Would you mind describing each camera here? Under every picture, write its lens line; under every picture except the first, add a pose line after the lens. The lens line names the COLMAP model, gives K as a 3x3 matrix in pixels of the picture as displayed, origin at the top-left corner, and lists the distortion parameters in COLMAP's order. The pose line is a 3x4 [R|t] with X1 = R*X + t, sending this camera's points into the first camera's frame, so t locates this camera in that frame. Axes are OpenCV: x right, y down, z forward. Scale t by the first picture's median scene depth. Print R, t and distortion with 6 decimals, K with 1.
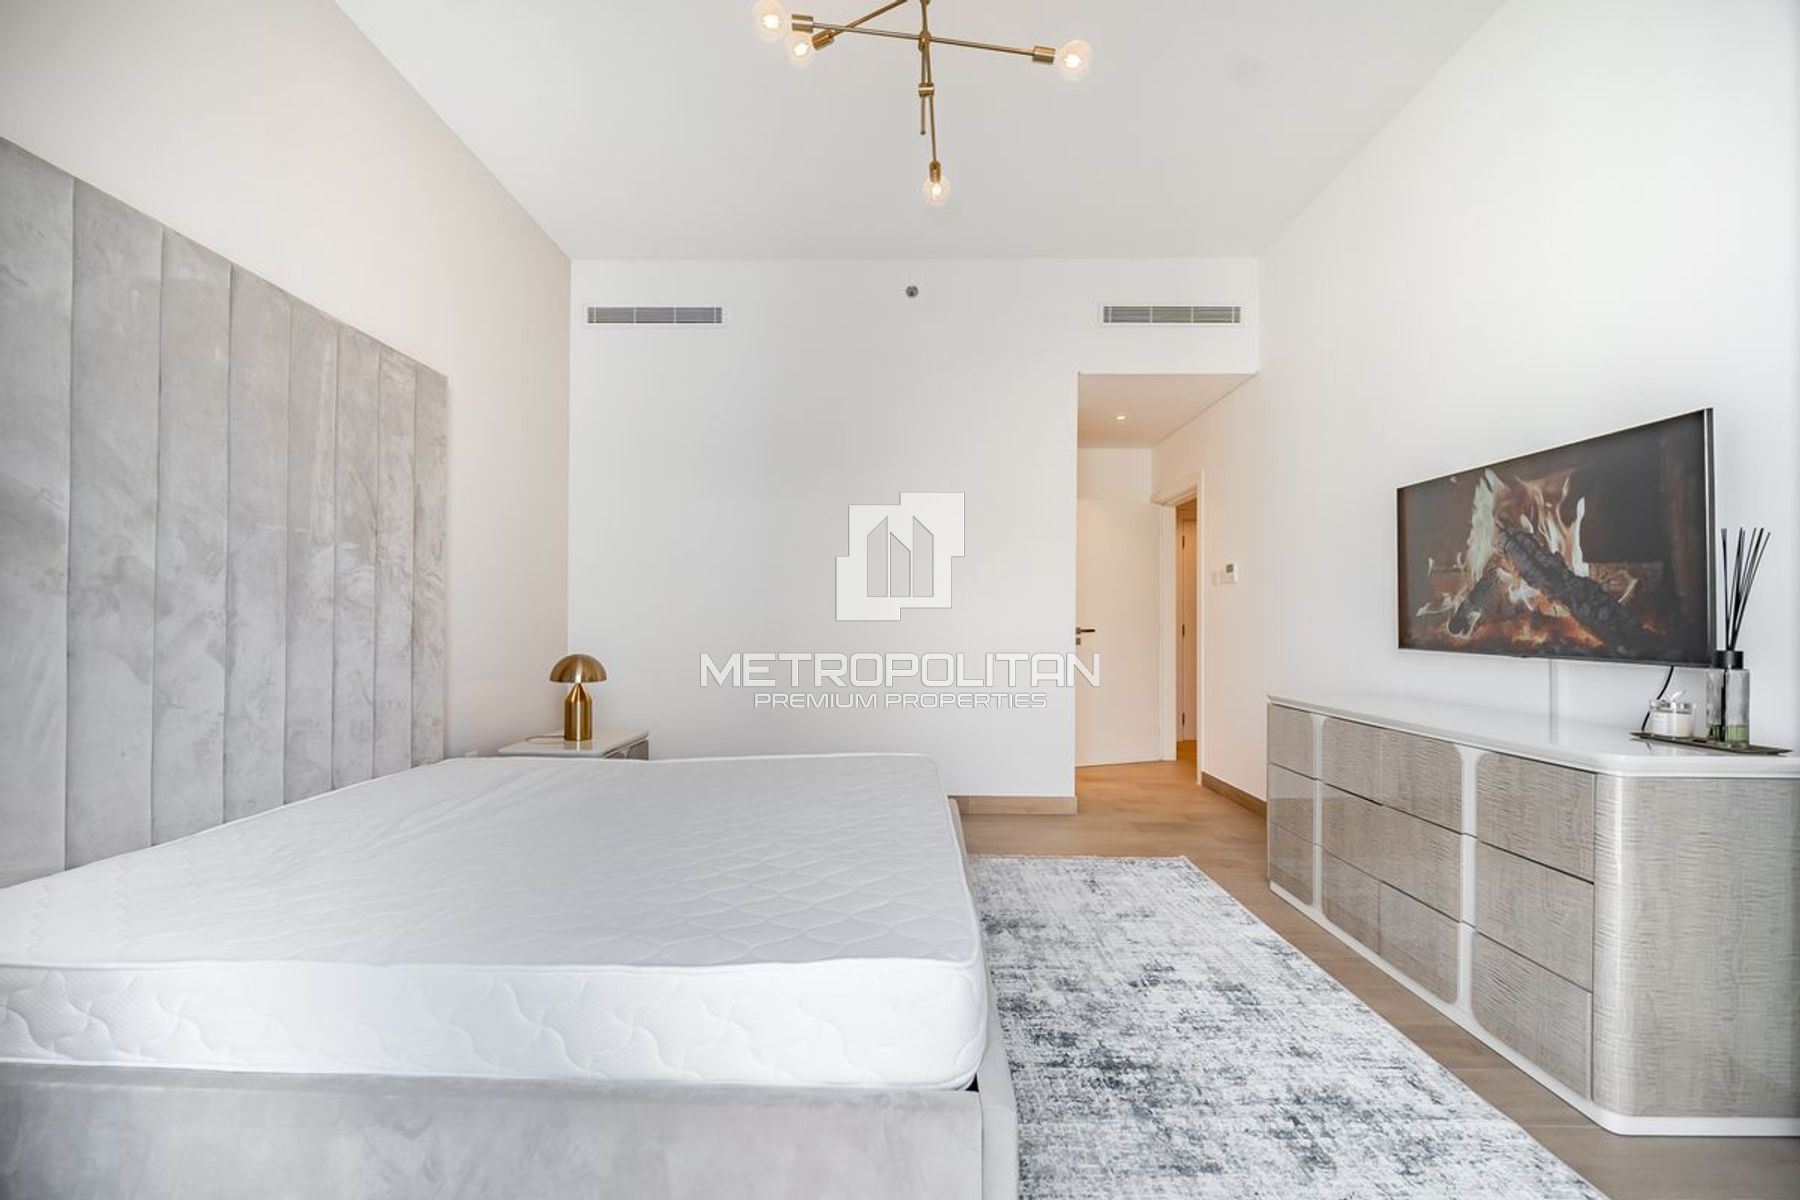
lens RADIAL K [[731.4, 0, 887.0], [0, 731.4, 612.9], [0, 0, 1]] dist [0.002662, -0.001878]
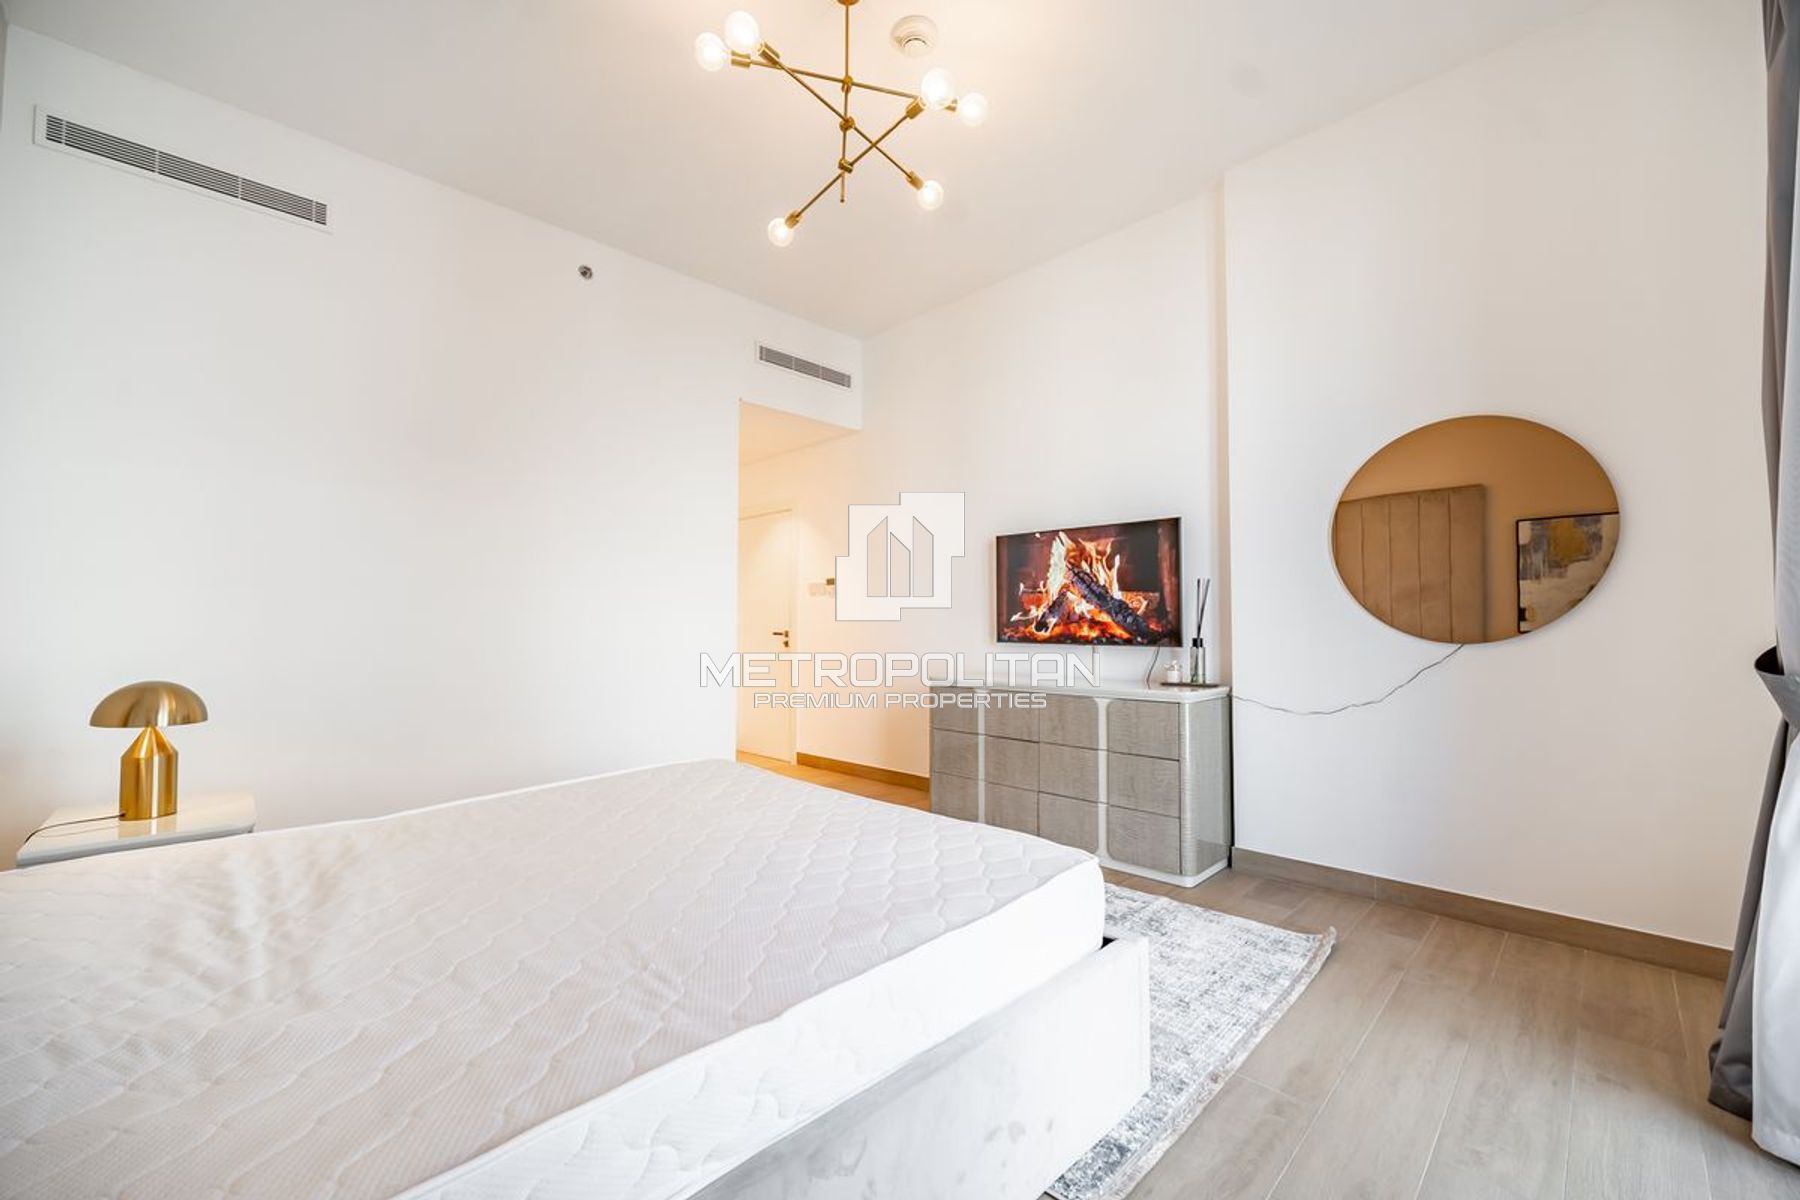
lens RADIAL K [[731.4, 0, 889.4], [0, 731.4, 601.1], [0, 0, 1]] dist [0.002662, -0.001878]
pose [[0.690794, 0.018478, 0.722816, -0.678143], [-0.002724, 0.999733, -0.022954, -0.001592], [-0.723047, 0.013888, 0.690660, 0.155134]]
